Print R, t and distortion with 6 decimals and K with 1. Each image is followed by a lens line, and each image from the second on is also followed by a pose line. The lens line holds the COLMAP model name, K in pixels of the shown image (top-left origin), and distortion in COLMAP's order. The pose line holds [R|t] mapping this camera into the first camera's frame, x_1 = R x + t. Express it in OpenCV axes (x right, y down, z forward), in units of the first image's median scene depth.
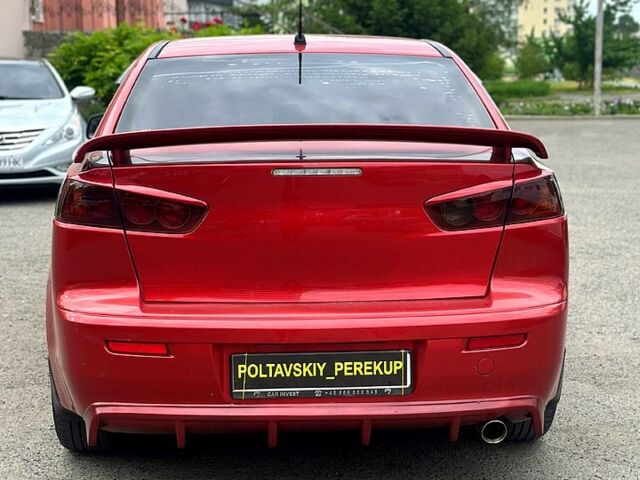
lens RADIAL K [[1209.1, 0, 320.0], [0, 1209.1, 240.0], [0, 0, 1]] dist [0.145742, -0.369417]
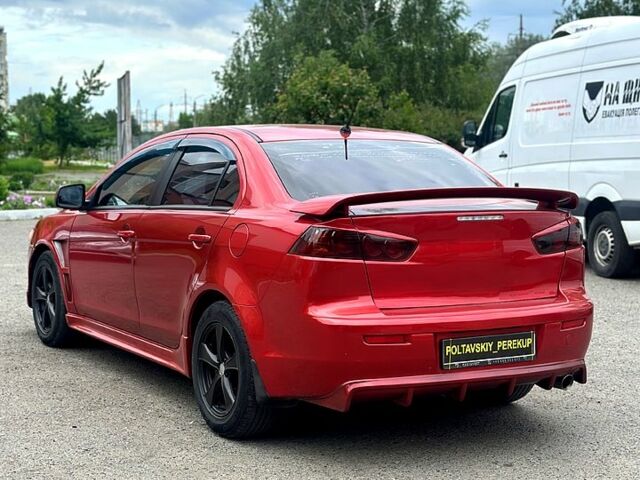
lens RADIAL K [[1209.1, 0, 320.0], [0, 1209.1, 240.0], [0, 0, 1]] dist [0.145742, -0.369417]
pose [[0.887801, -0.021942, 0.459704, -0.890767], [0.051114, 0.997384, -0.051107, 0.039669], [-0.457380, 0.068870, 0.886600, -0.271540]]
